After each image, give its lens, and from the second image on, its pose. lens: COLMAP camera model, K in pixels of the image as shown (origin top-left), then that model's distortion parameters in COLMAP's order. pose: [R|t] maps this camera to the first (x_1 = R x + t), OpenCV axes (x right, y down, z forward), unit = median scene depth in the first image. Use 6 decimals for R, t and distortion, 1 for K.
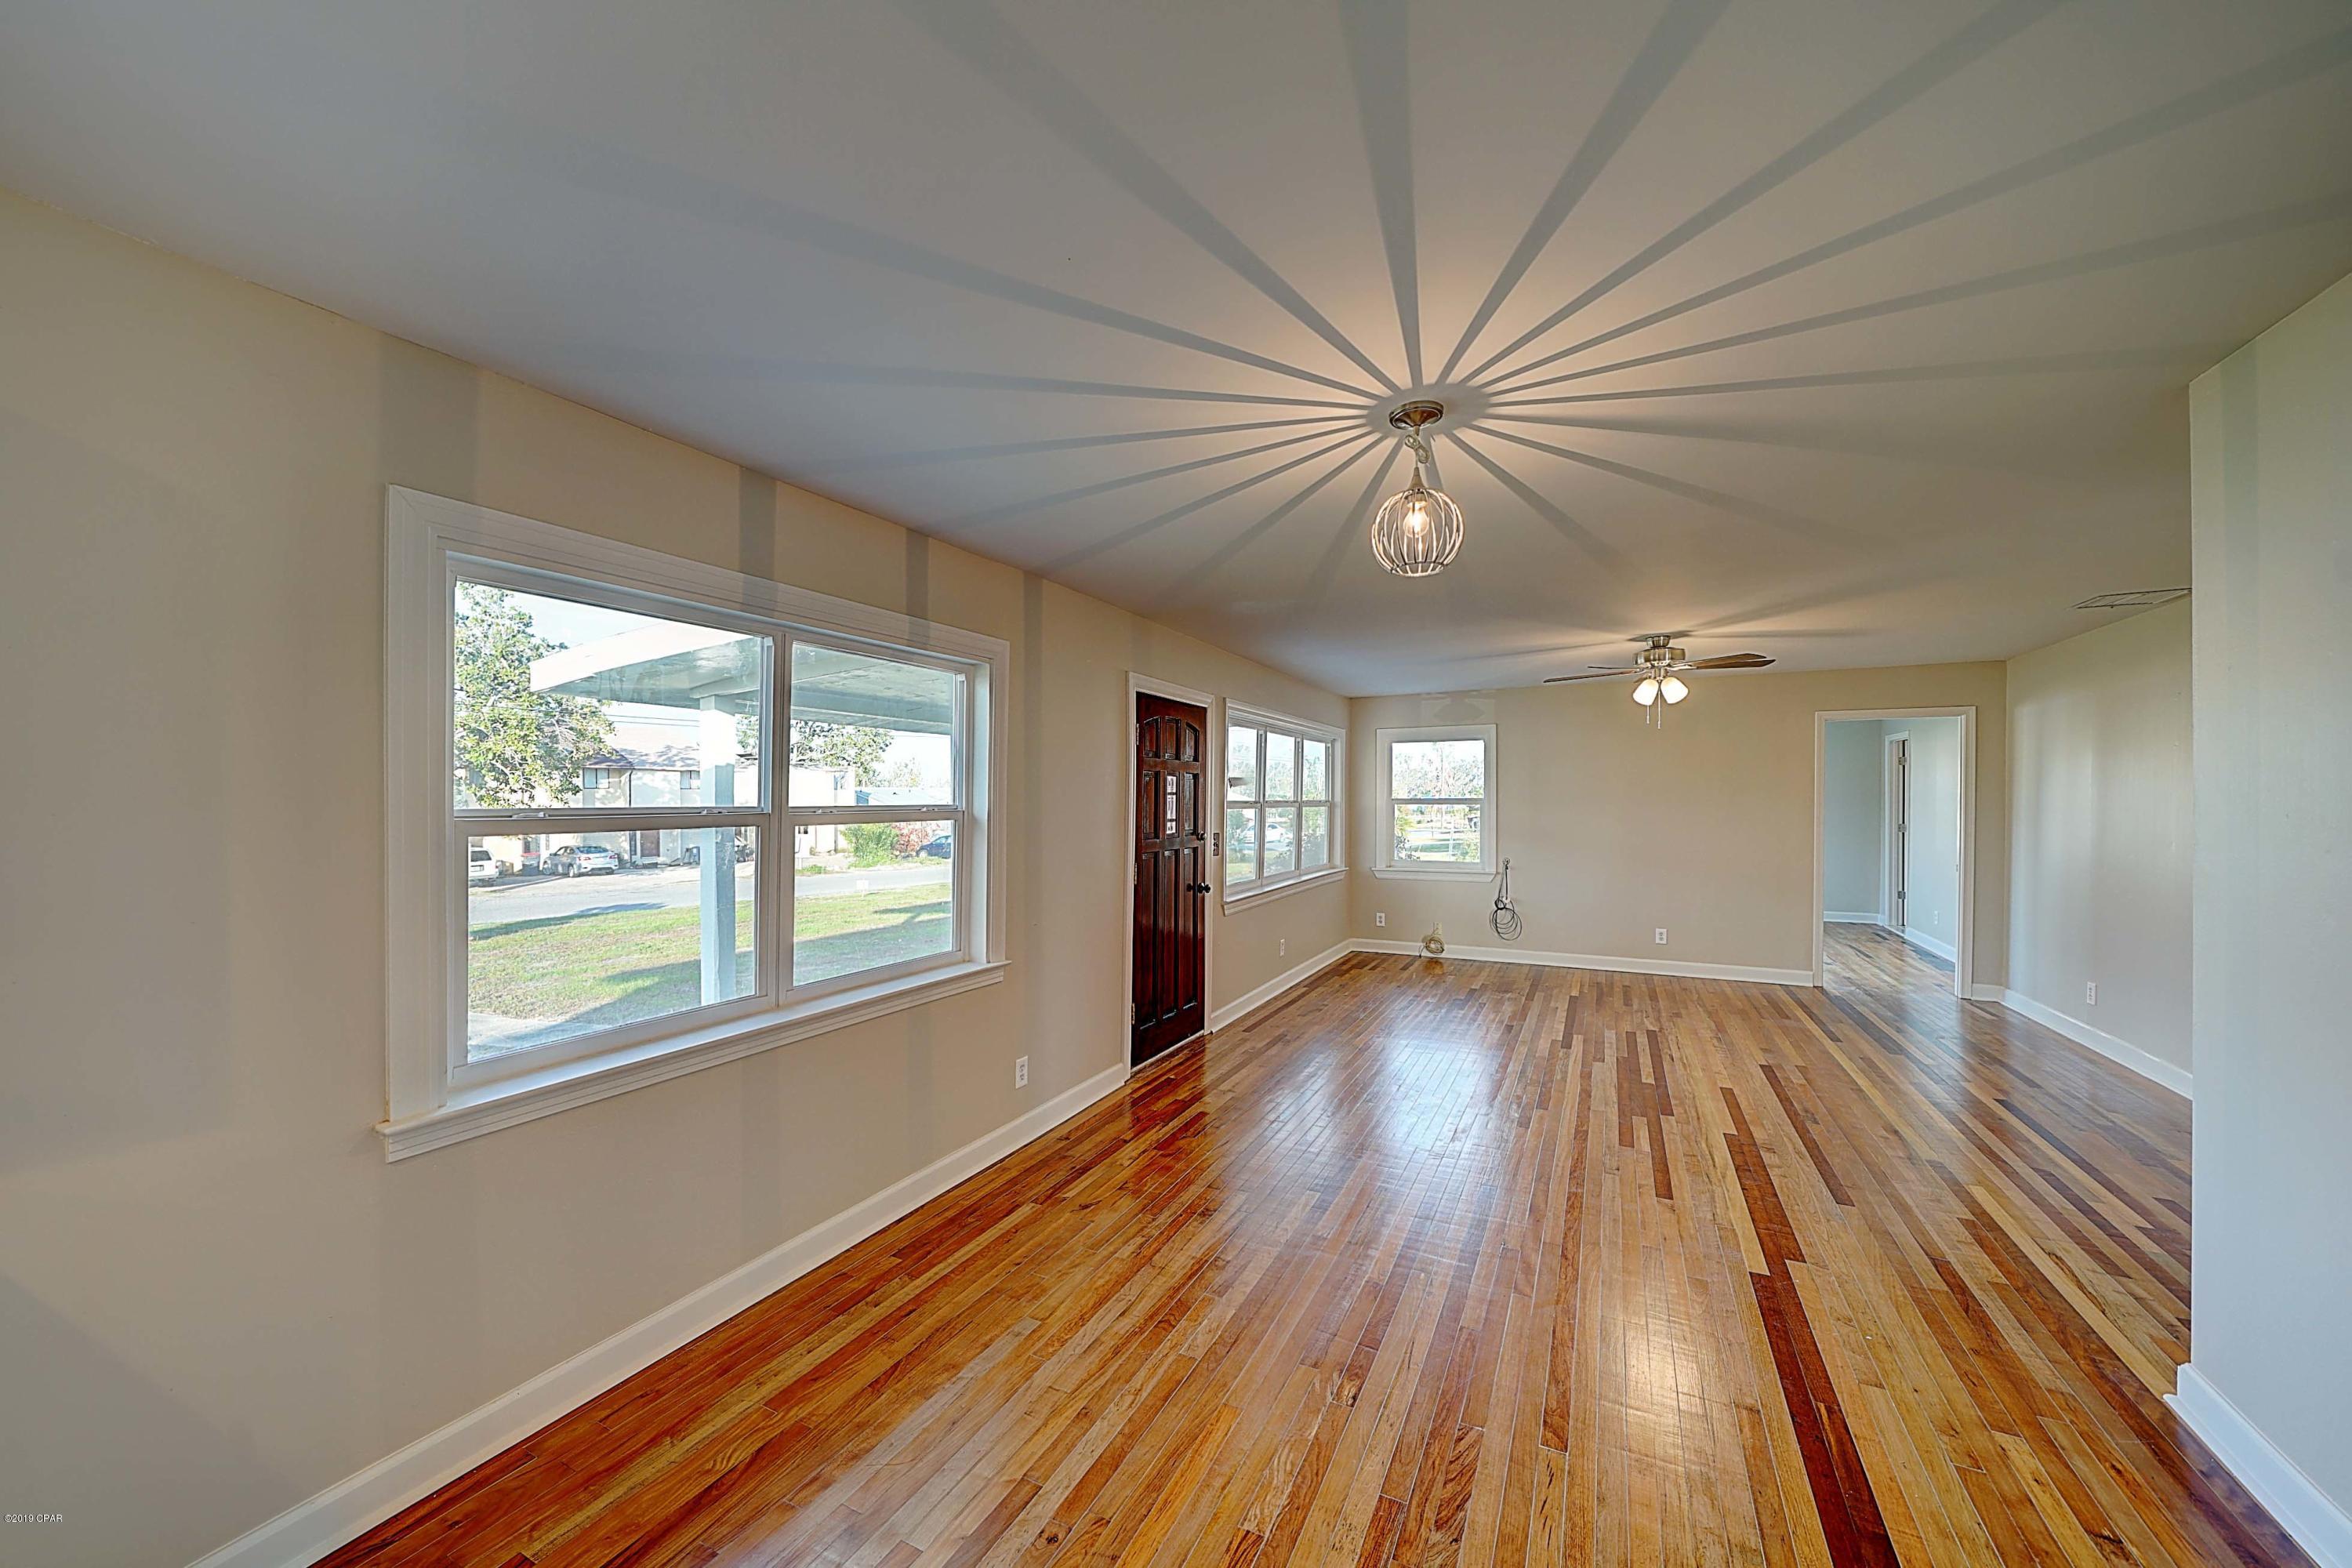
lens RADIAL K [[862.3, 0, 1173.2], [0, 862.3, 789.0], [0, 0, 1]] dist [0.000189, 0.000103]
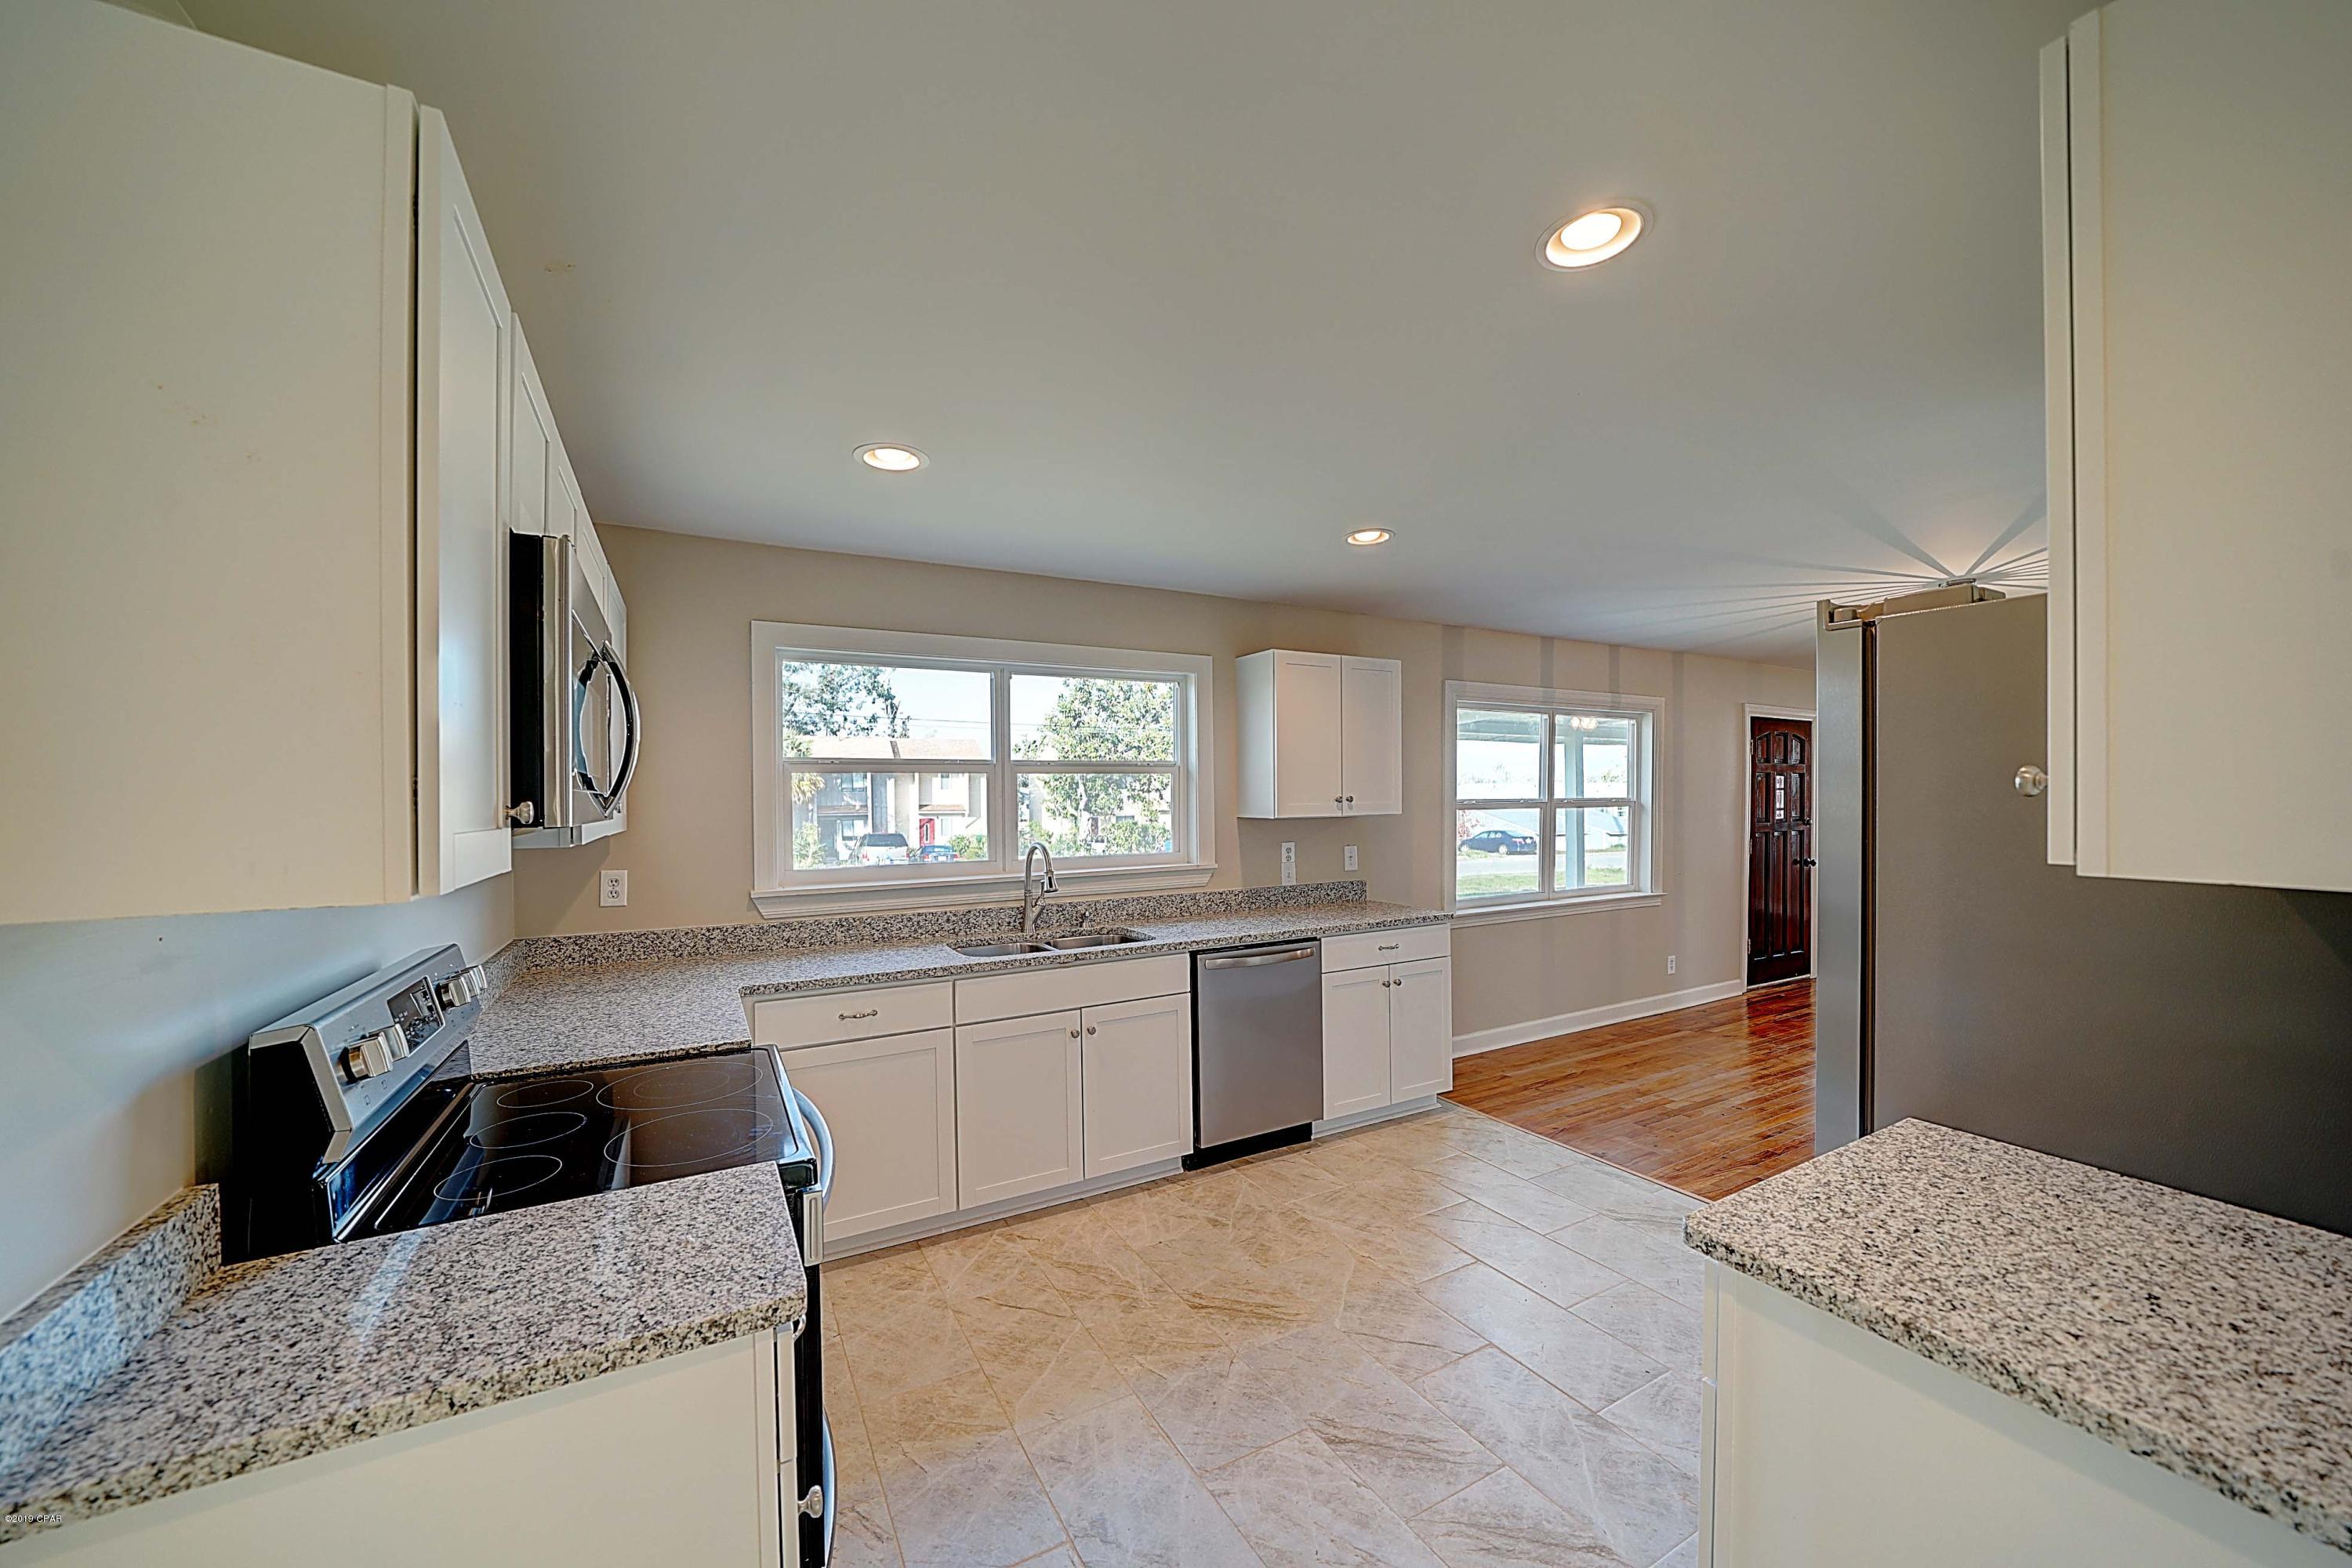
lens RADIAL K [[862.3, 0, 1173.2], [0, 862.3, 789.0], [0, 0, 1]] dist [0.000189, 0.000103]
pose [[0.829420, -0.002647, -0.558619, -0.040240], [0.009935, 0.999901, 0.010014, -0.019668], [0.558537, -0.013856, 0.829364, -0.713854]]
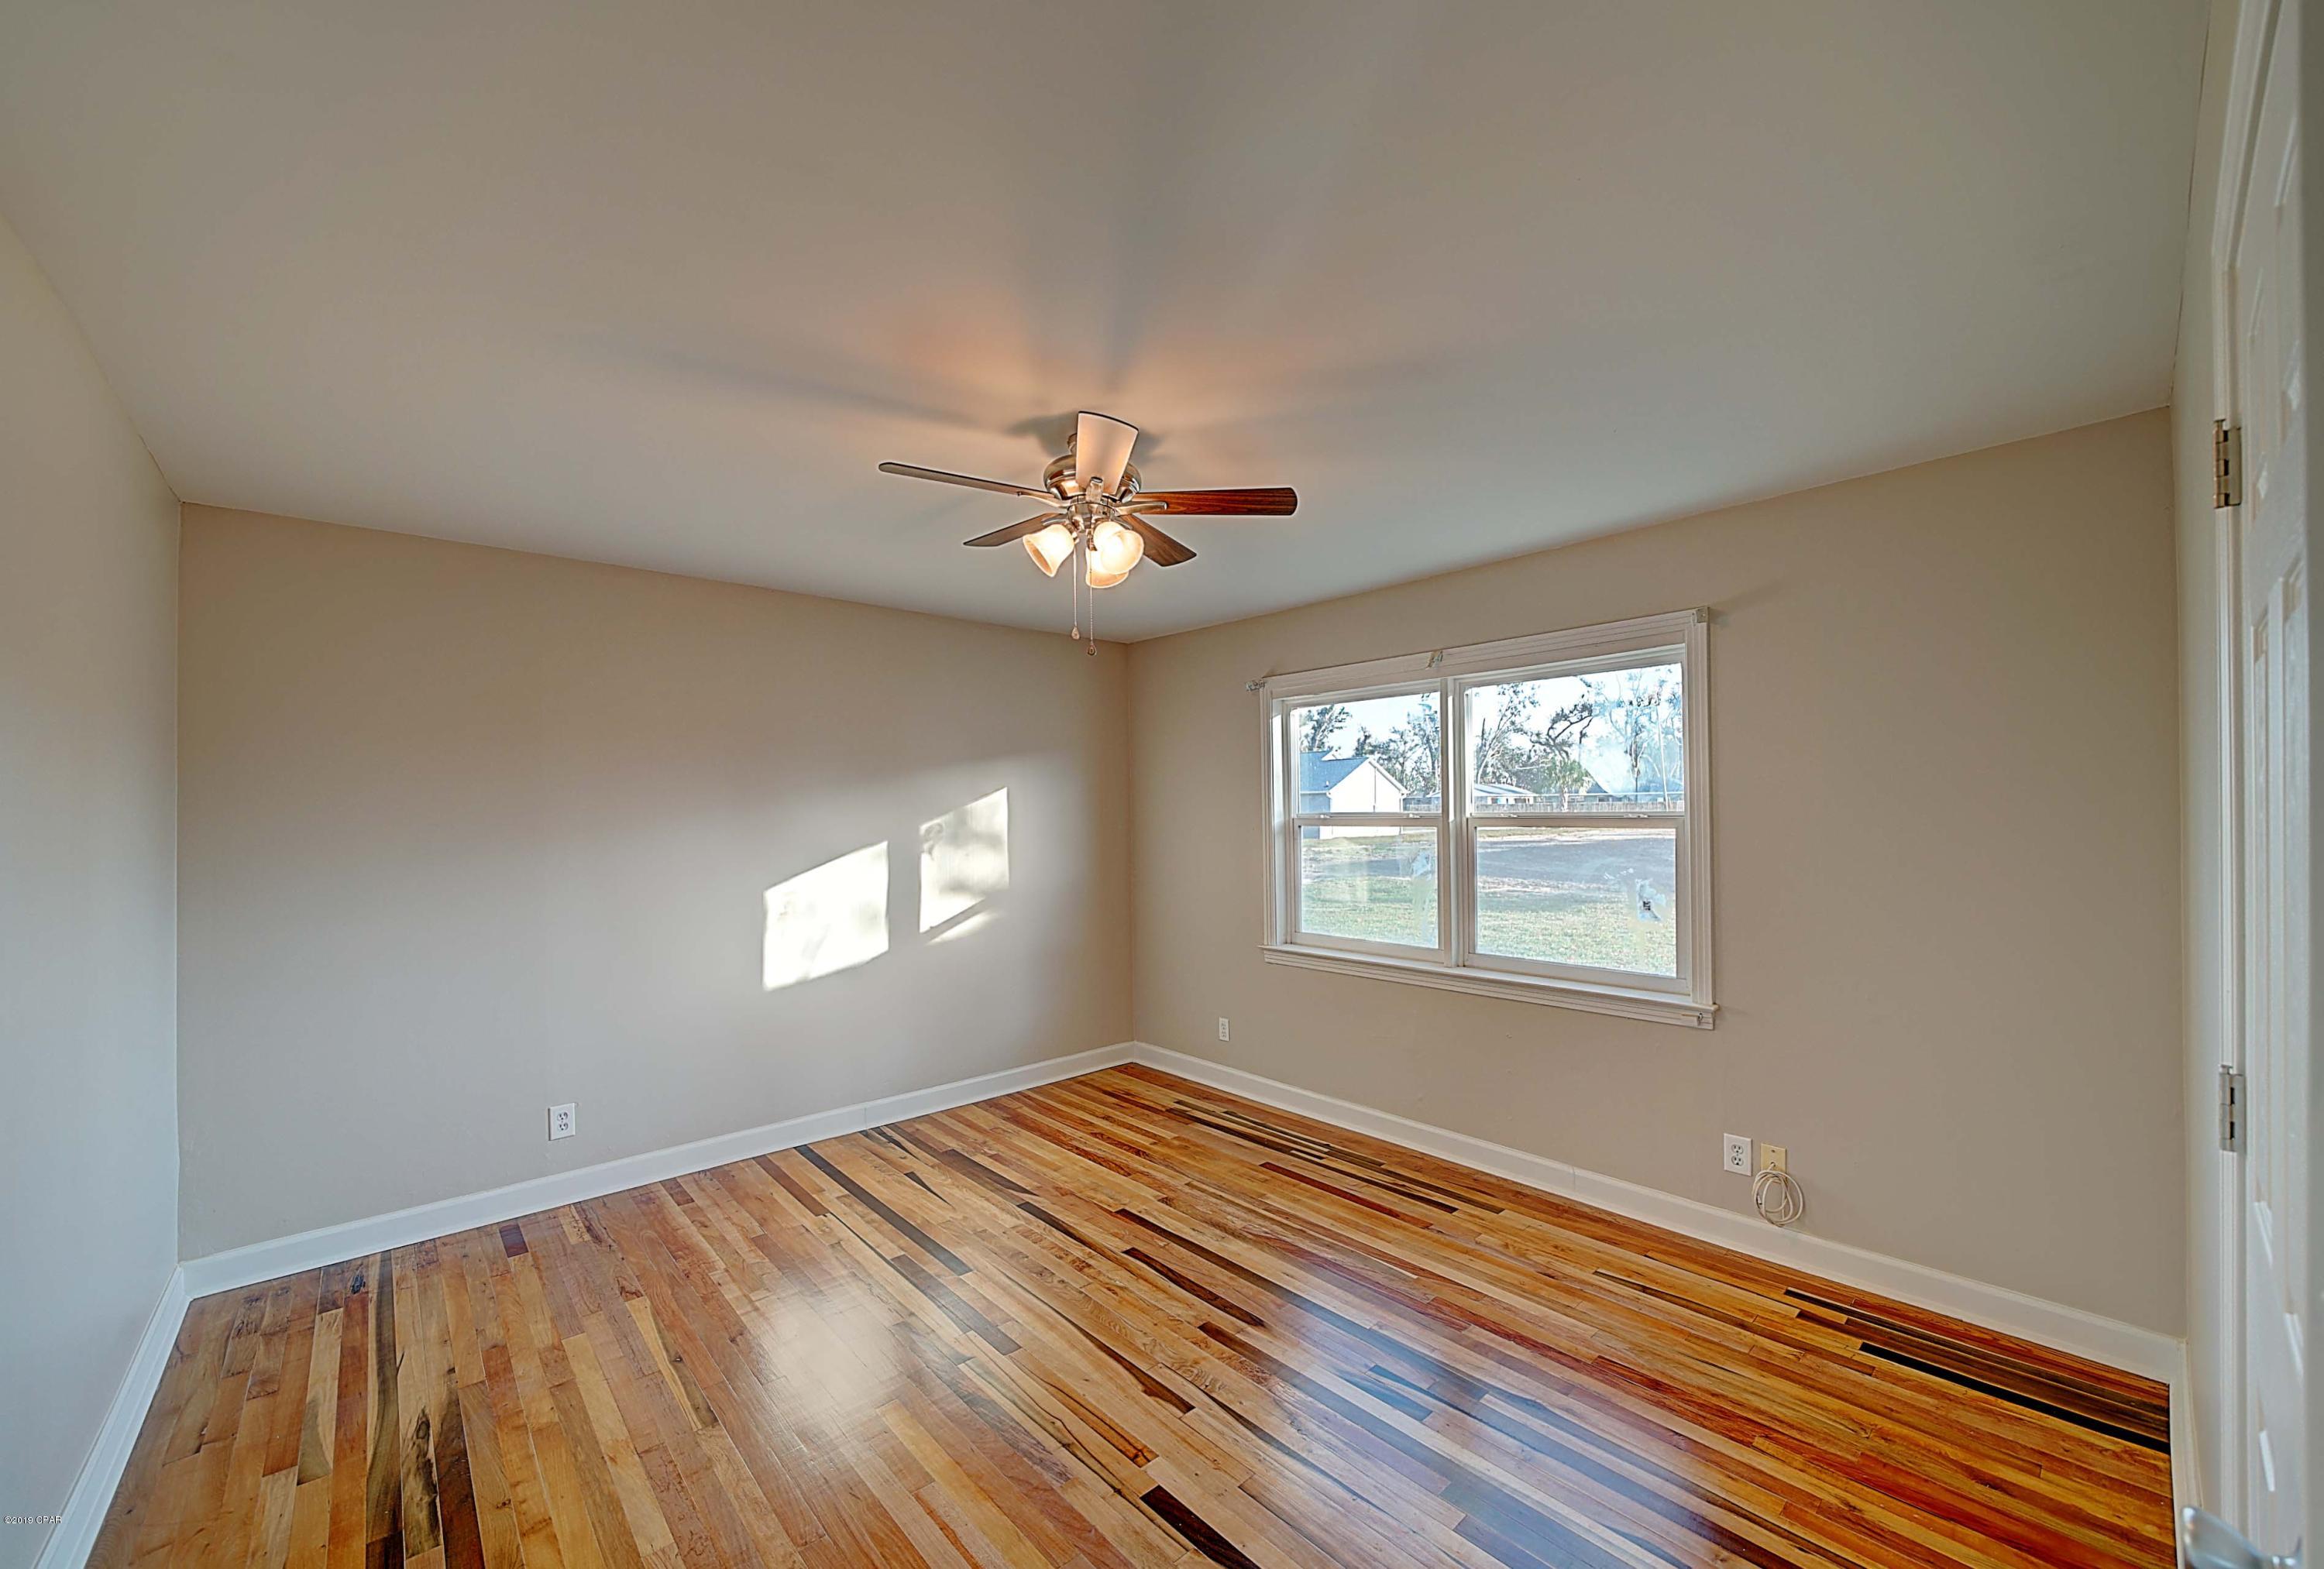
lens RADIAL K [[873.3, 0, 1157.3], [0, 873.3, 816.2], [0, 0, 1]] dist [-0.000311, -0.000011]
pose [[-0.359688, 0.005962, -0.933053, 0.634520], [0.022039, 0.999755, -0.002108, 0.010617], [0.932812, -0.021321, -0.359732, 0.681430]]
